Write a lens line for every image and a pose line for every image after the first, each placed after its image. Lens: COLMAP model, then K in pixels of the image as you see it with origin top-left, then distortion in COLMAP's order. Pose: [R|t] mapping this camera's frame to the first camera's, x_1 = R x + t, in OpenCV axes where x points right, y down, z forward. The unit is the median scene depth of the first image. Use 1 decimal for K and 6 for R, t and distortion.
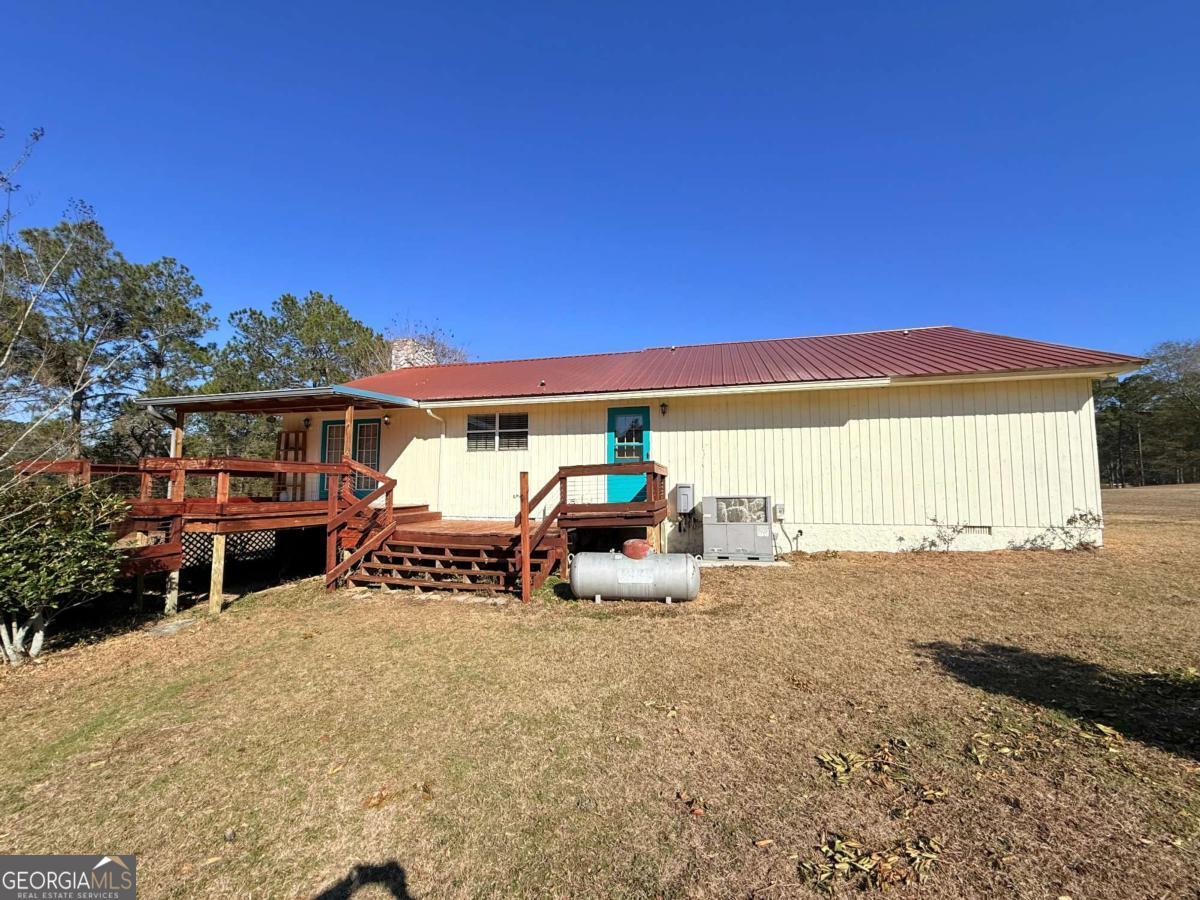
lens RADIAL K [[478.5, 0, 600.1], [0, 478.5, 452.6], [0, 0, 1]] dist [-0.000653, 0.000414]
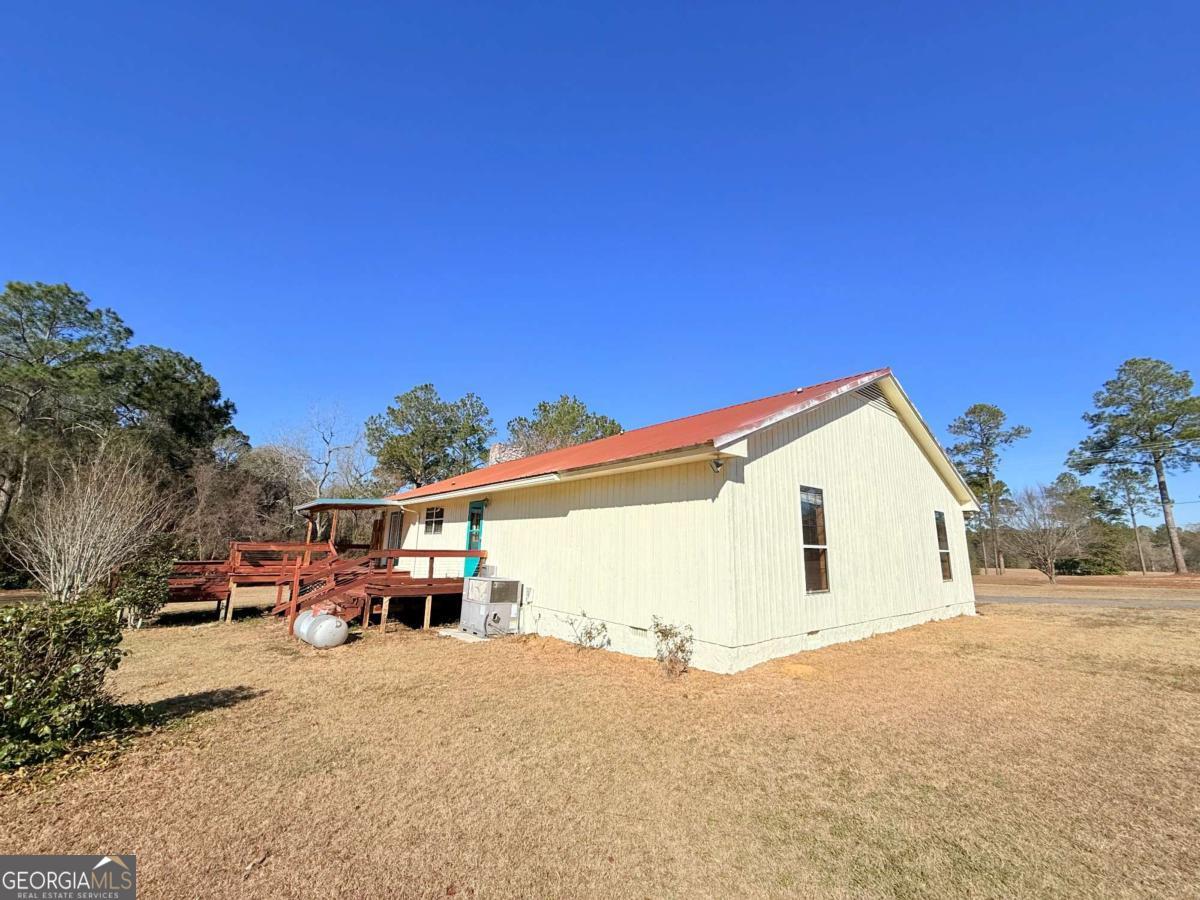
lens RADIAL K [[478.5, 0, 599.6], [0, 478.5, 446.6], [0, 0, 1]] dist [-0.000653, 0.000414]
pose [[0.808521, -0.100002, -0.579908, 0.998741], [0.018571, 0.989300, -0.144708, -0.044511], [0.588174, 0.106230, 0.801727, 0.147495]]
